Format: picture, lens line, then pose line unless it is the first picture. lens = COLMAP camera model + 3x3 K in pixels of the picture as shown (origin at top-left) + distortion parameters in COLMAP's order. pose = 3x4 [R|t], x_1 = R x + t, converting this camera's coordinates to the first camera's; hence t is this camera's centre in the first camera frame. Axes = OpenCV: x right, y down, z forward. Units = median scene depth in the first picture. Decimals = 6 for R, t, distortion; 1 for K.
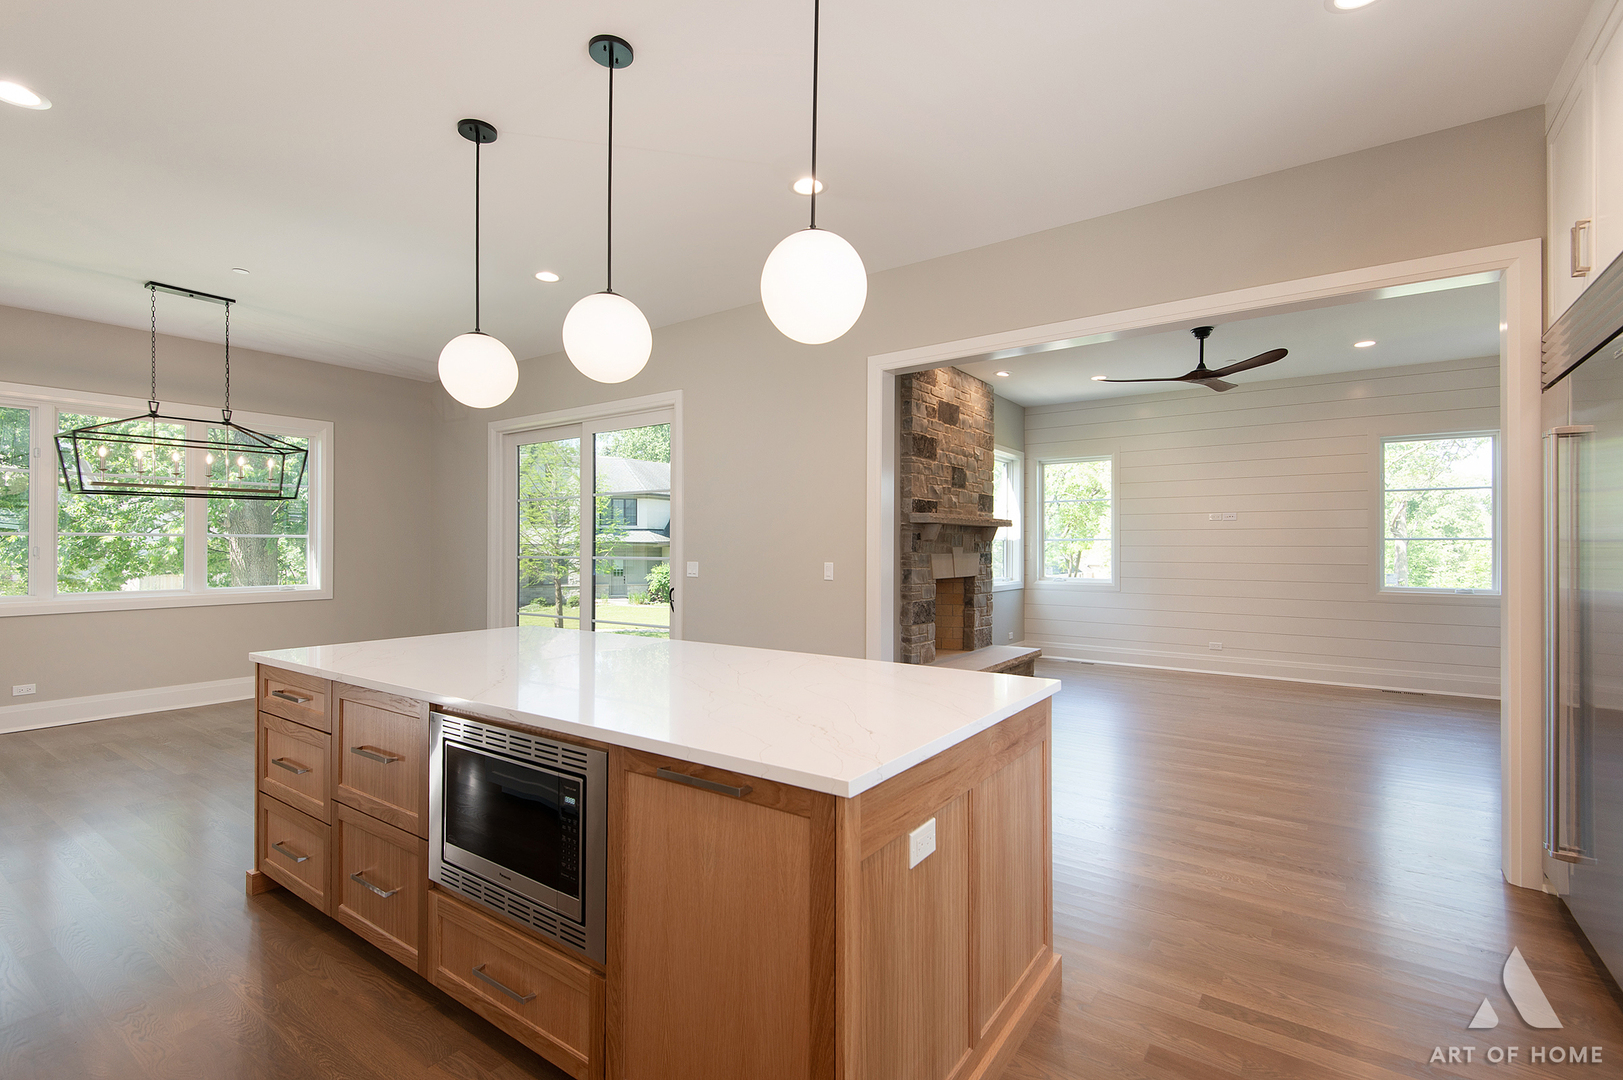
lens RADIAL K [[736.5, 0, 807.1], [0, 736.5, 543.0], [0, 0, 1]] dist [0.035570, -0.023490]
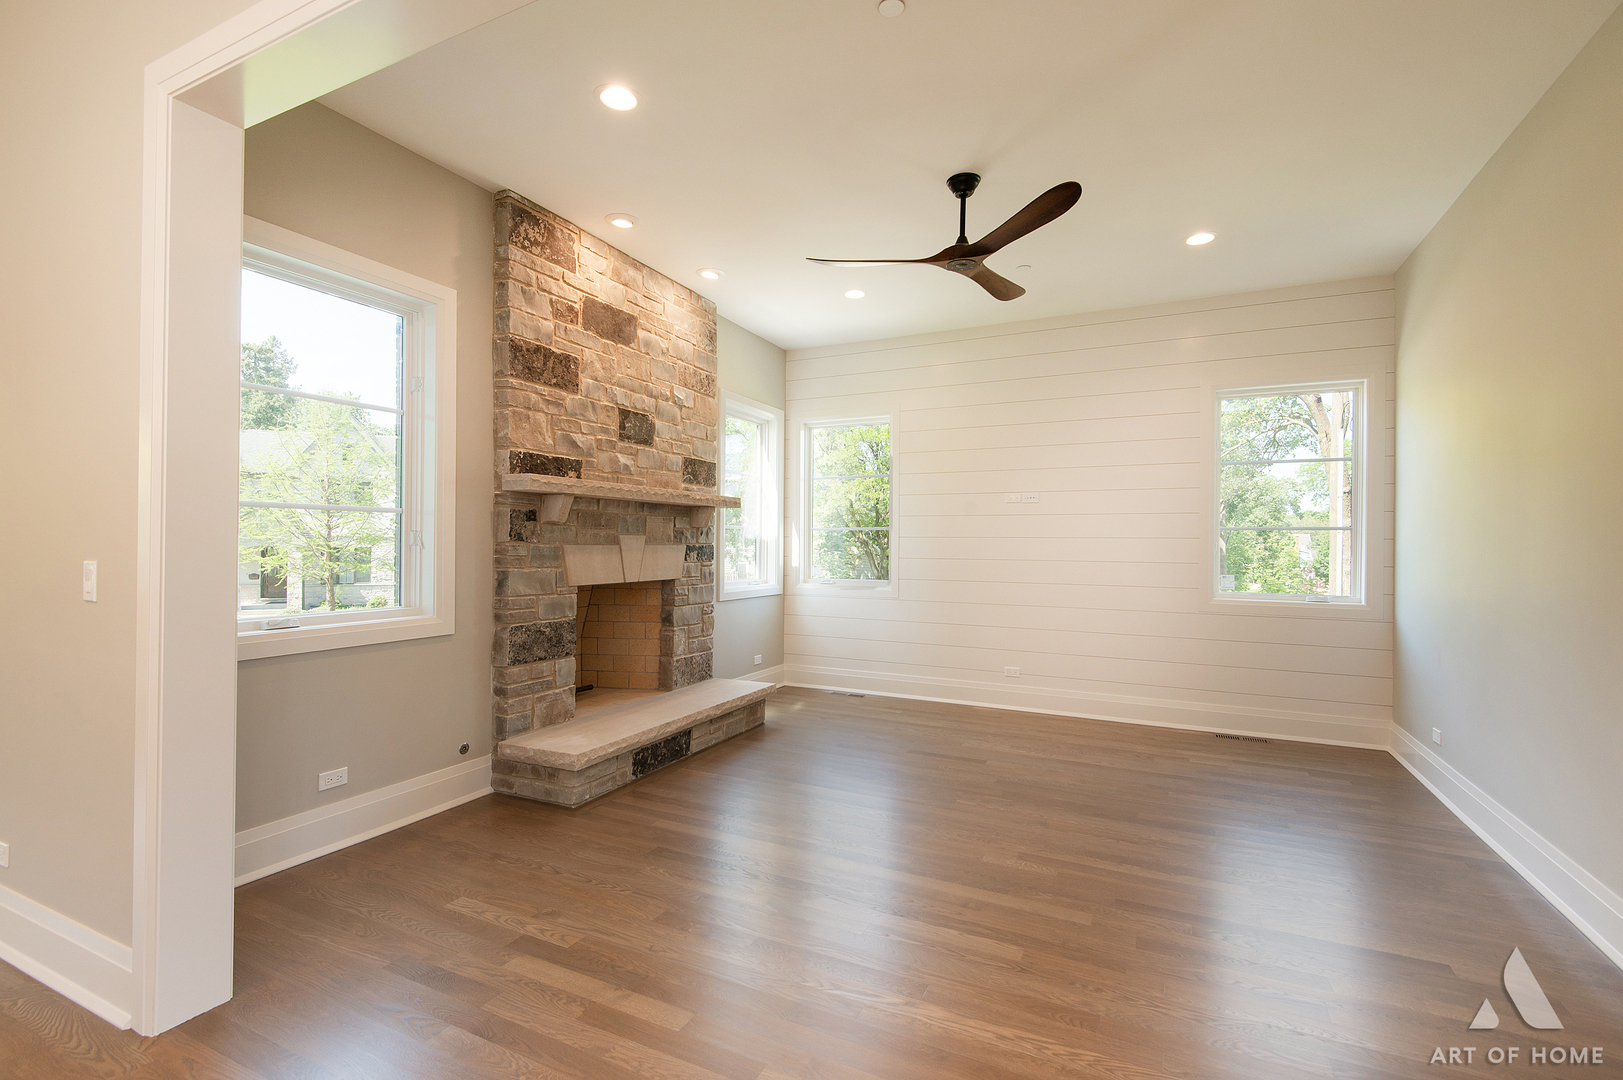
lens RADIAL K [[736.5, 0, 807.1], [0, 736.5, 543.0], [0, 0, 1]] dist [0.035570, -0.023490]
pose [[0.986370, 0.005450, 0.164455, 0.247638], [-0.006265, 0.999971, 0.004435, 0.008408], [-0.164426, -0.005405, 0.986375, 0.337486]]
